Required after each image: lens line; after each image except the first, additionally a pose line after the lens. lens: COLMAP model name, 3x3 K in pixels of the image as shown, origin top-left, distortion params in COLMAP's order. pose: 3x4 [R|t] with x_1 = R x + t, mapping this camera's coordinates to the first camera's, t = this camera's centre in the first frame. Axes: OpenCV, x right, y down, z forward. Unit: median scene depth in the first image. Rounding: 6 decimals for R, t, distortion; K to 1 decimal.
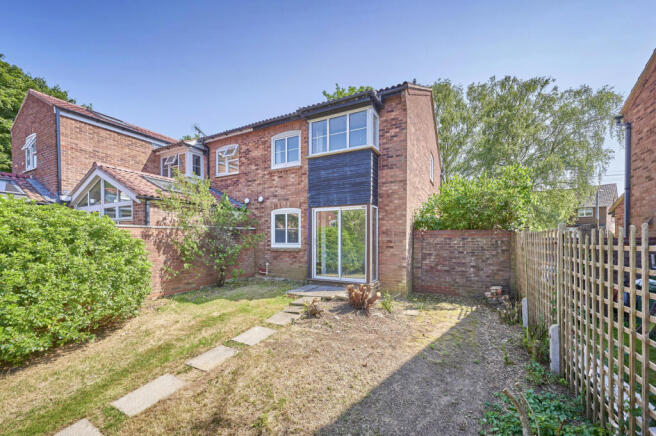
lens RADIAL K [[260.6, 0, 351.4], [0, 260.6, 241.5], [0, 0, 1]] dist [-0.001396, 0.000163]
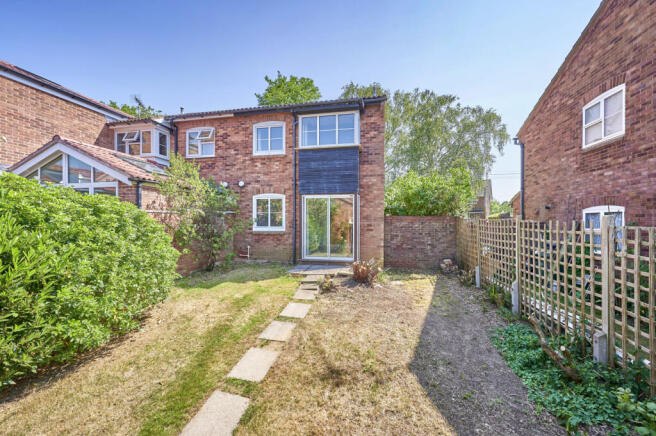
lens RADIAL K [[260.6, 0, 324.3], [0, 260.6, 219.1], [0, 0, 1]] dist [-0.001396, 0.000163]
pose [[0.960965, 0.002981, 0.276653, -0.384761], [0.000035, 0.999941, -0.010899, -0.015741], [-0.276669, 0.010483, 0.960908, -0.086121]]
